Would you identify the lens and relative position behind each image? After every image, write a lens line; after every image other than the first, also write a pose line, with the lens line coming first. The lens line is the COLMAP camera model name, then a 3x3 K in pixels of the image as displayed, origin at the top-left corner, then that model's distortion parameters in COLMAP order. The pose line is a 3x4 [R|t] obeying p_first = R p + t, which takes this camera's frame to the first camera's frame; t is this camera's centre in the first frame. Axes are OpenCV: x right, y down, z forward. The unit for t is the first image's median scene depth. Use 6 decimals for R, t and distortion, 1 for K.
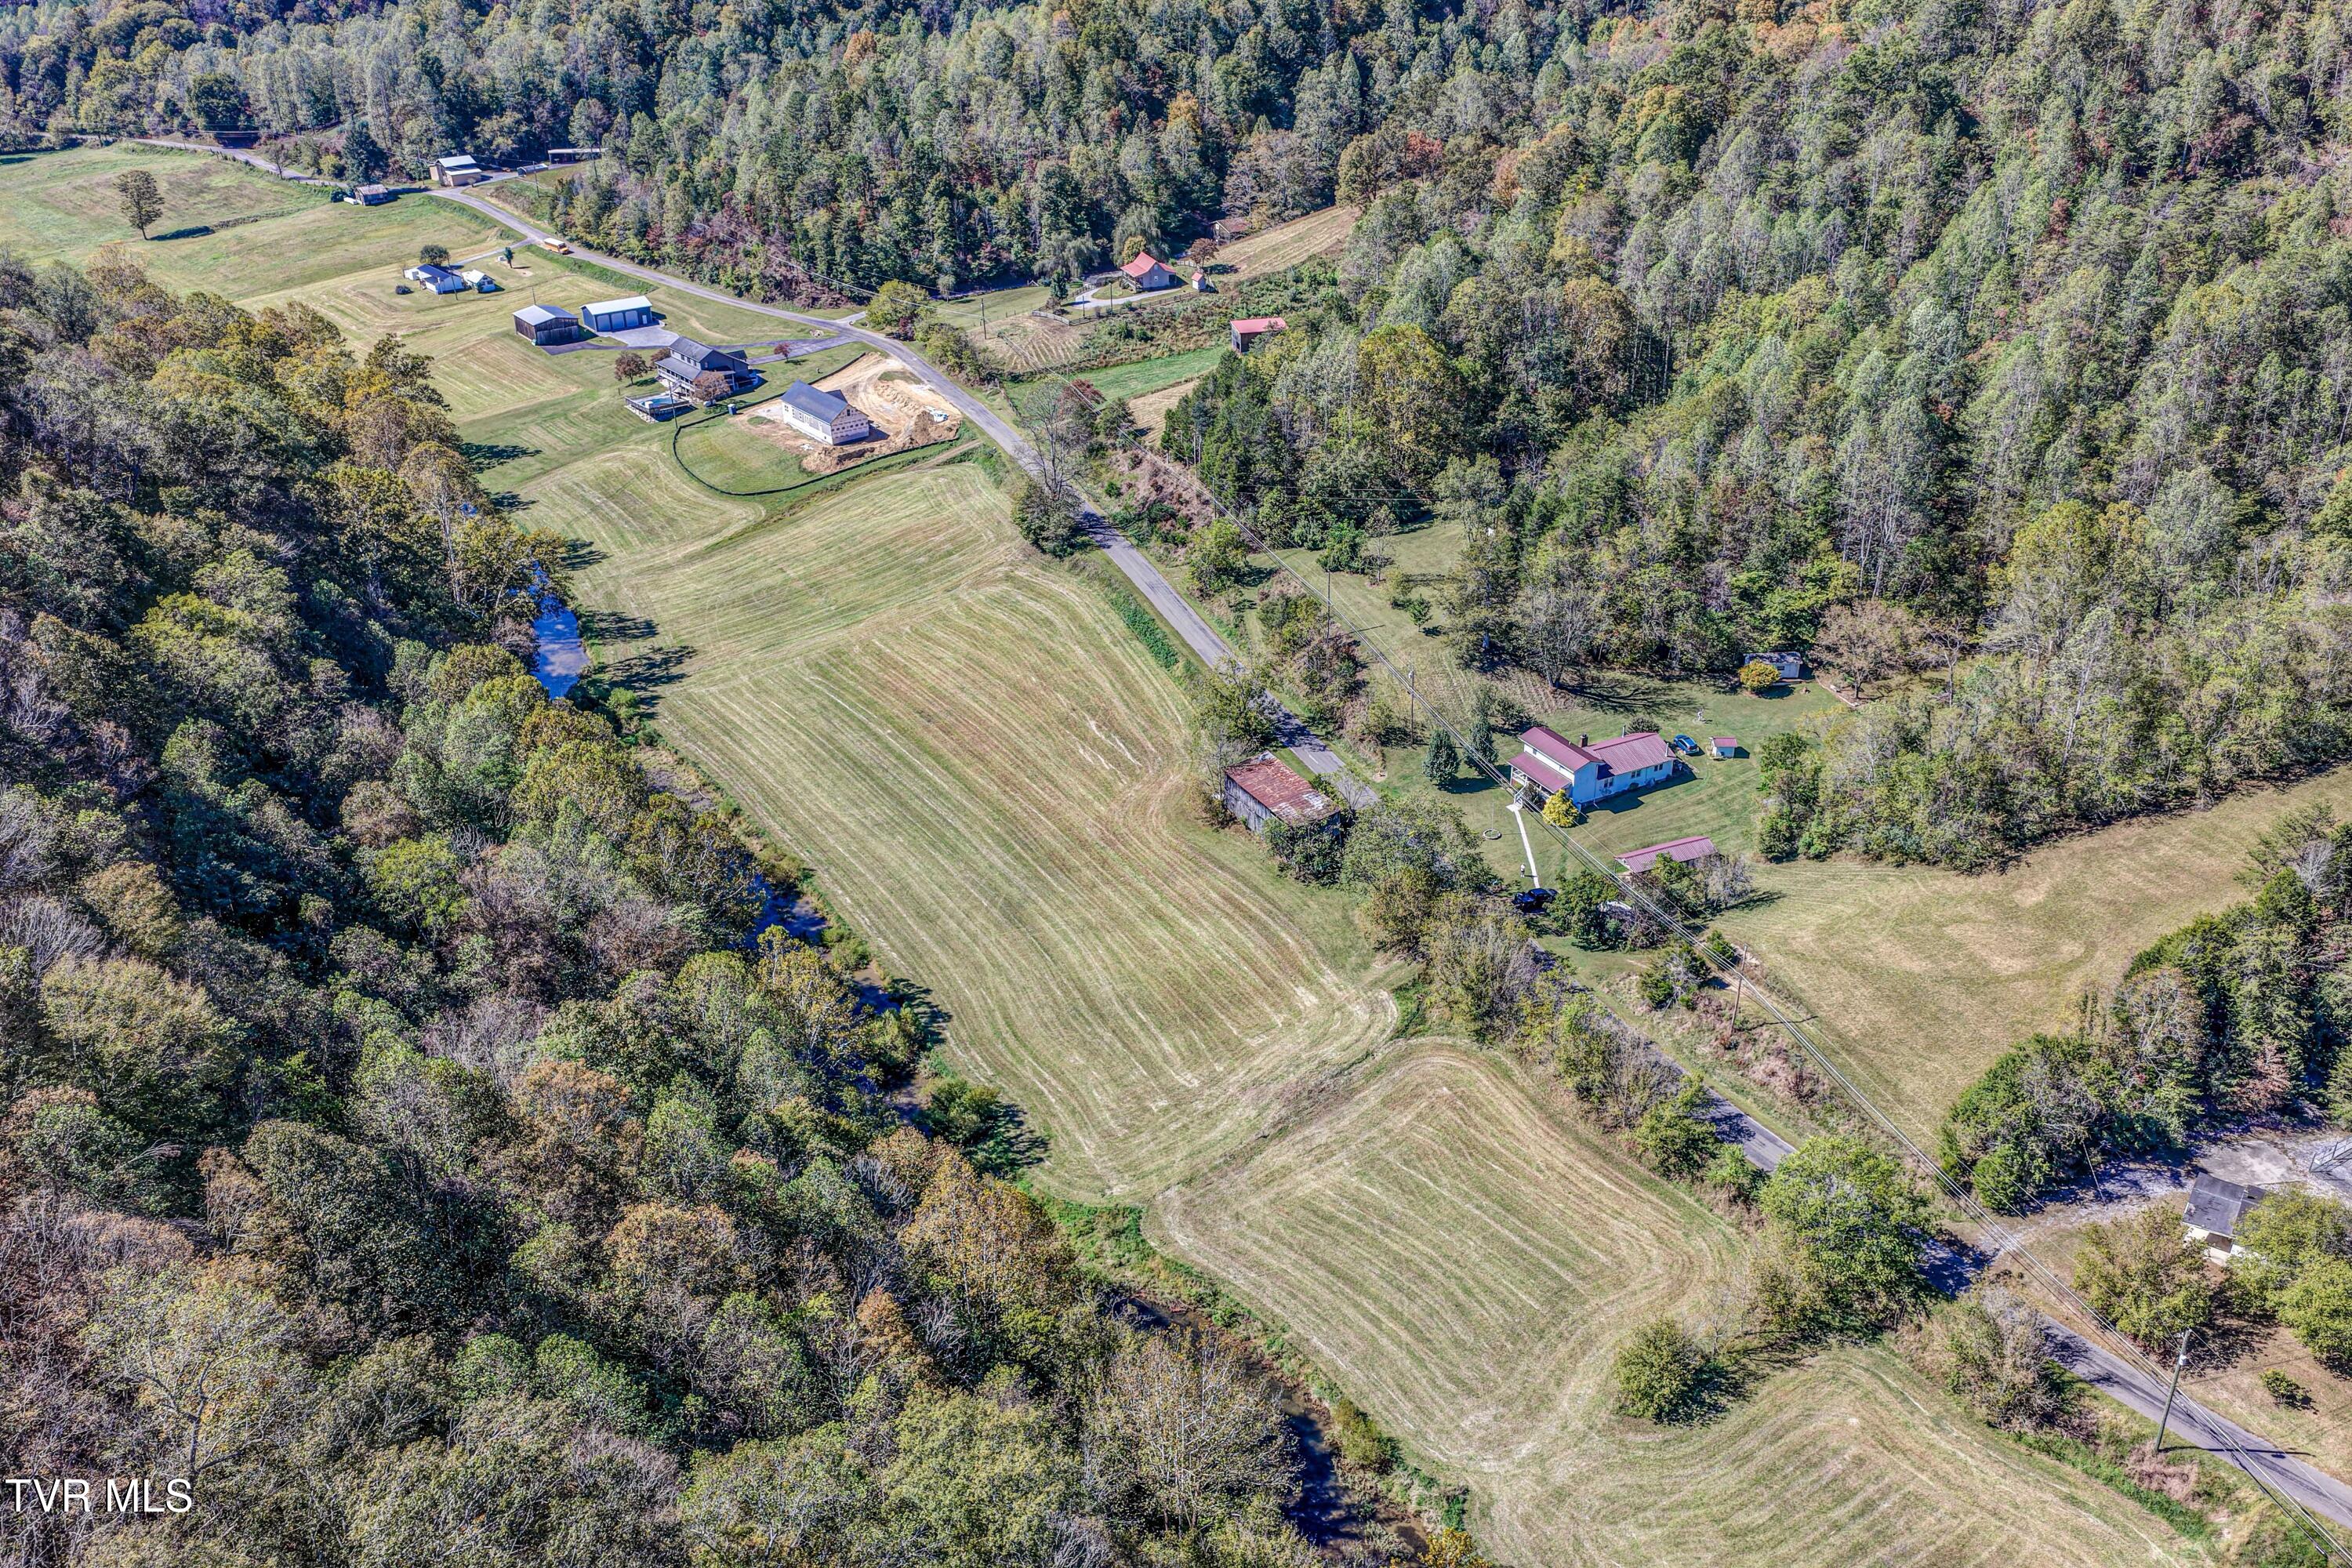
lens RADIAL K [[1942.2, 0, 1173.5], [0, 1942.2, 788.4], [0, 0, 1]] dist [-0.013228, 0.034837]
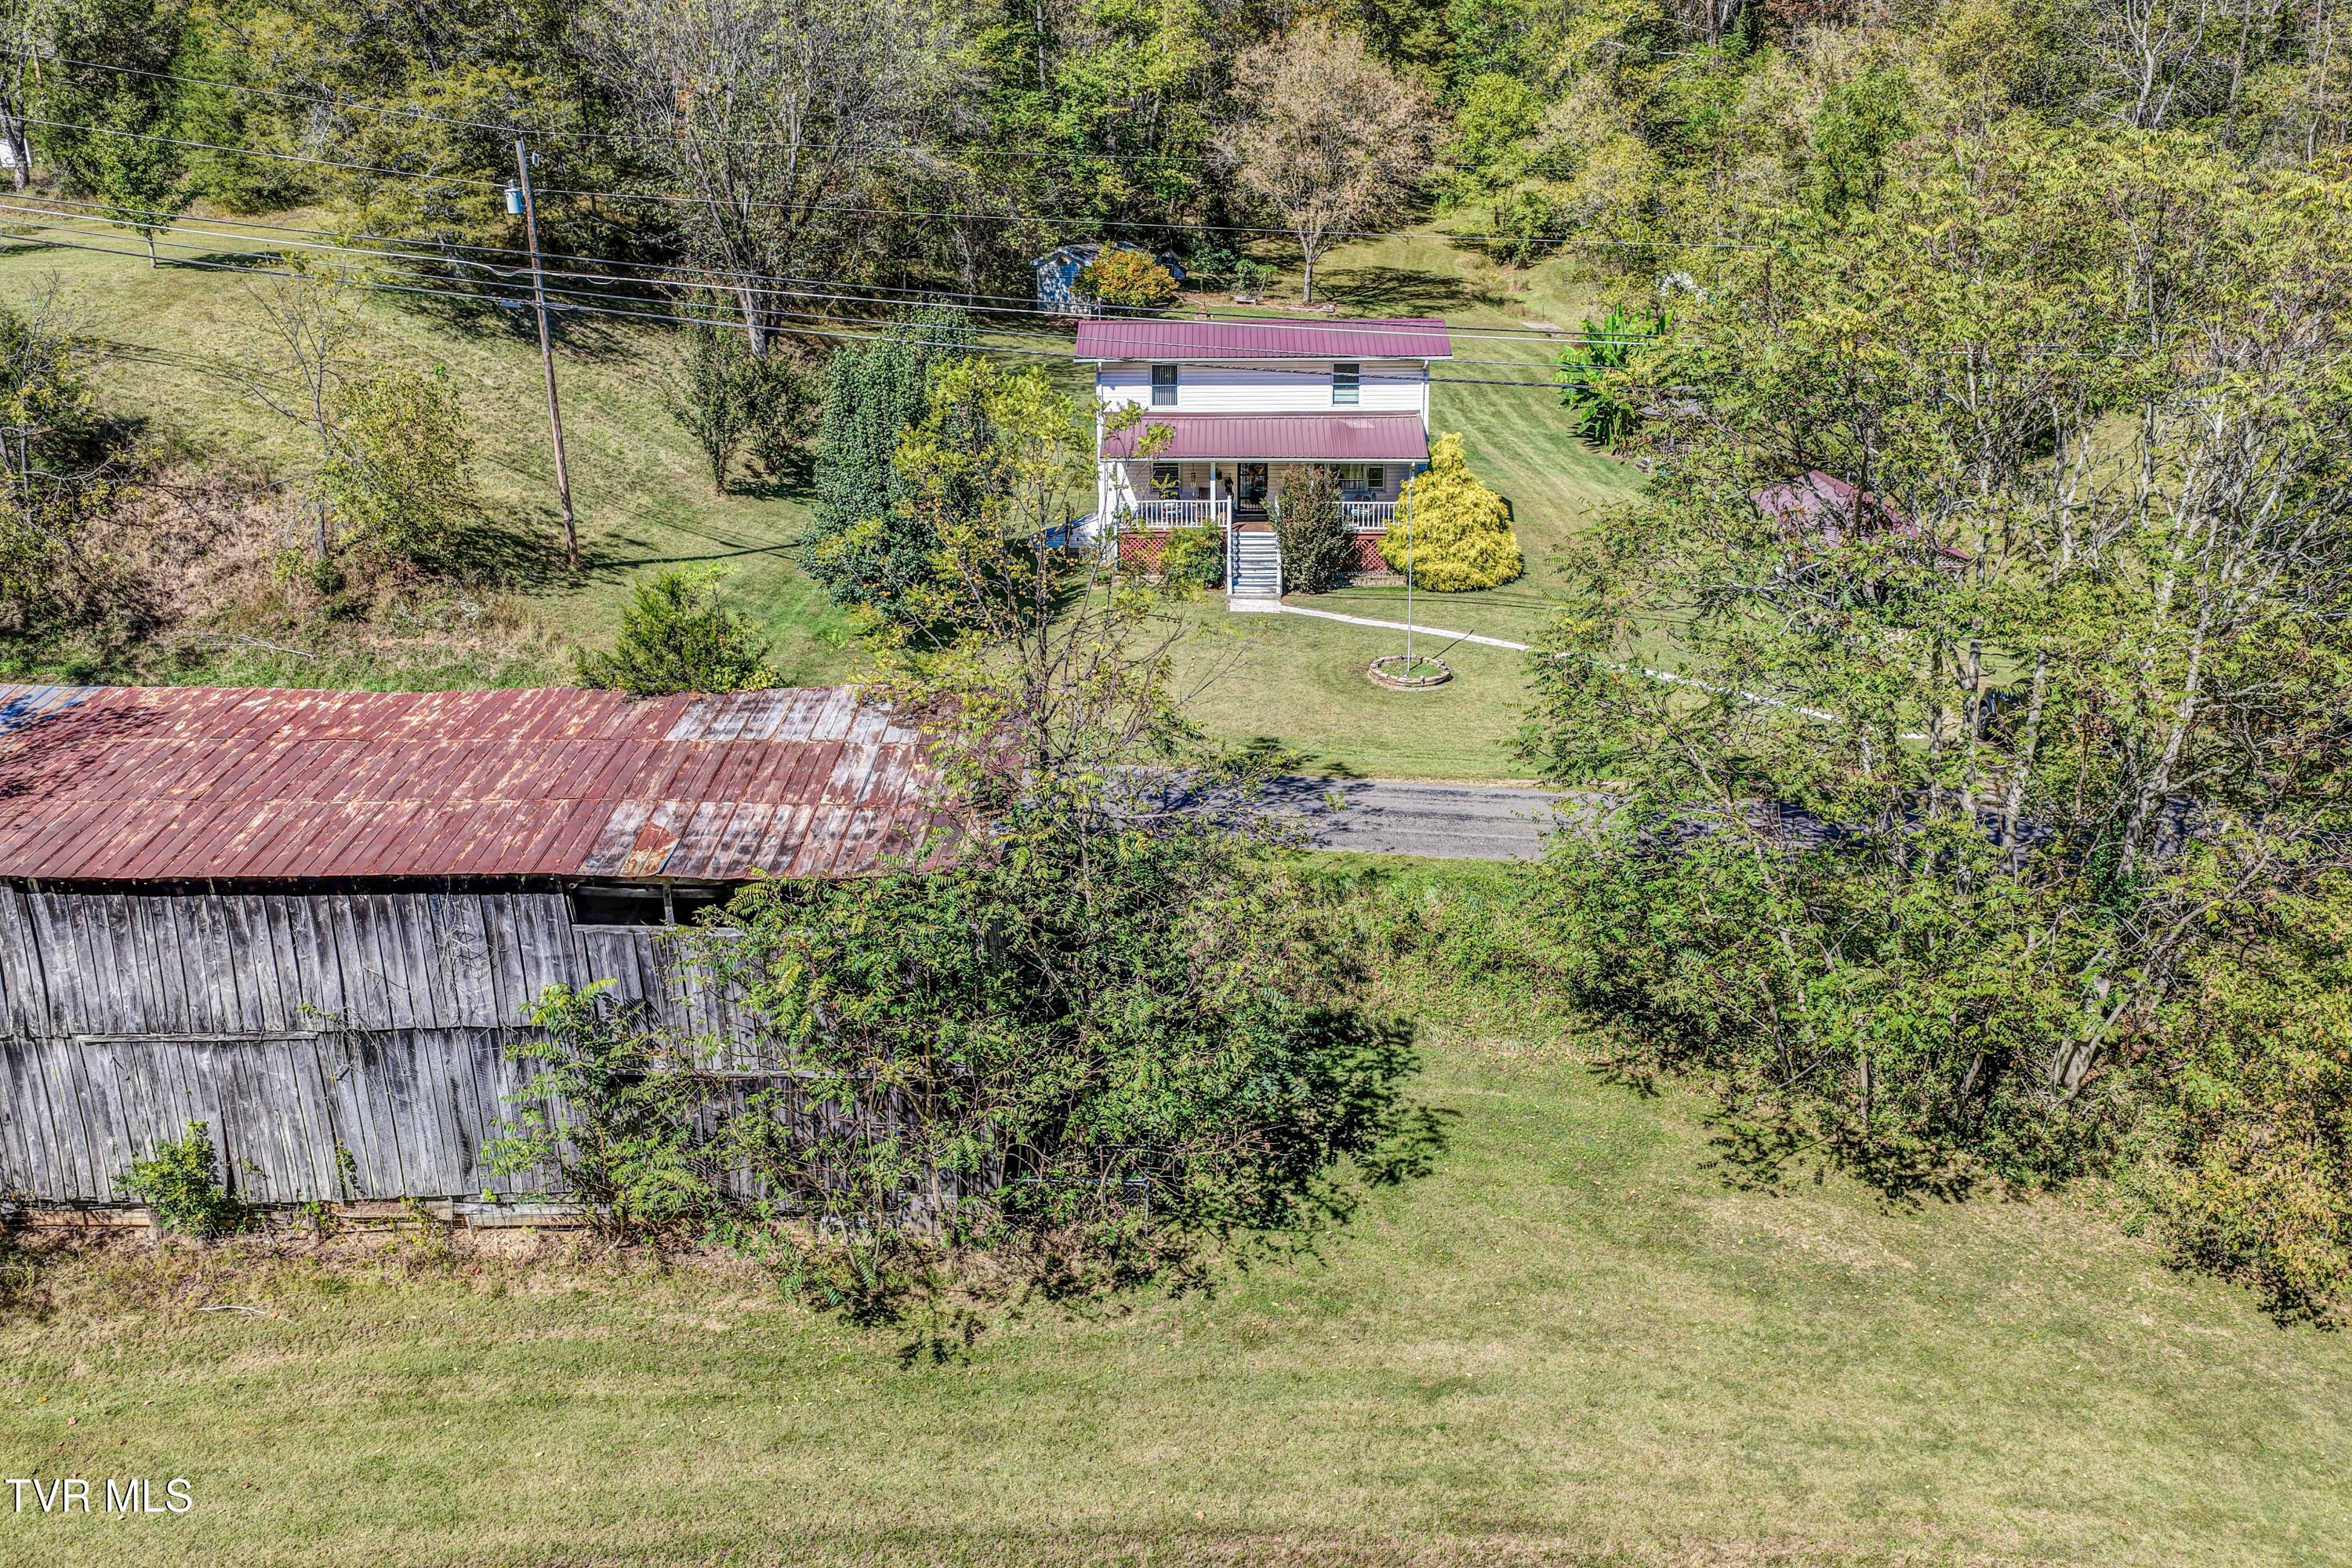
lens RADIAL K [[1942.2, 0, 1170.9], [0, 1942.2, 782.1], [0, 0, 1]] dist [-0.013228, 0.034837]
pose [[0.484719, -0.259322, 0.835344, -0.016951], [0.403233, 0.913748, 0.049680, 0.008467], [-0.776177, 0.312758, 0.547478, 0.586965]]
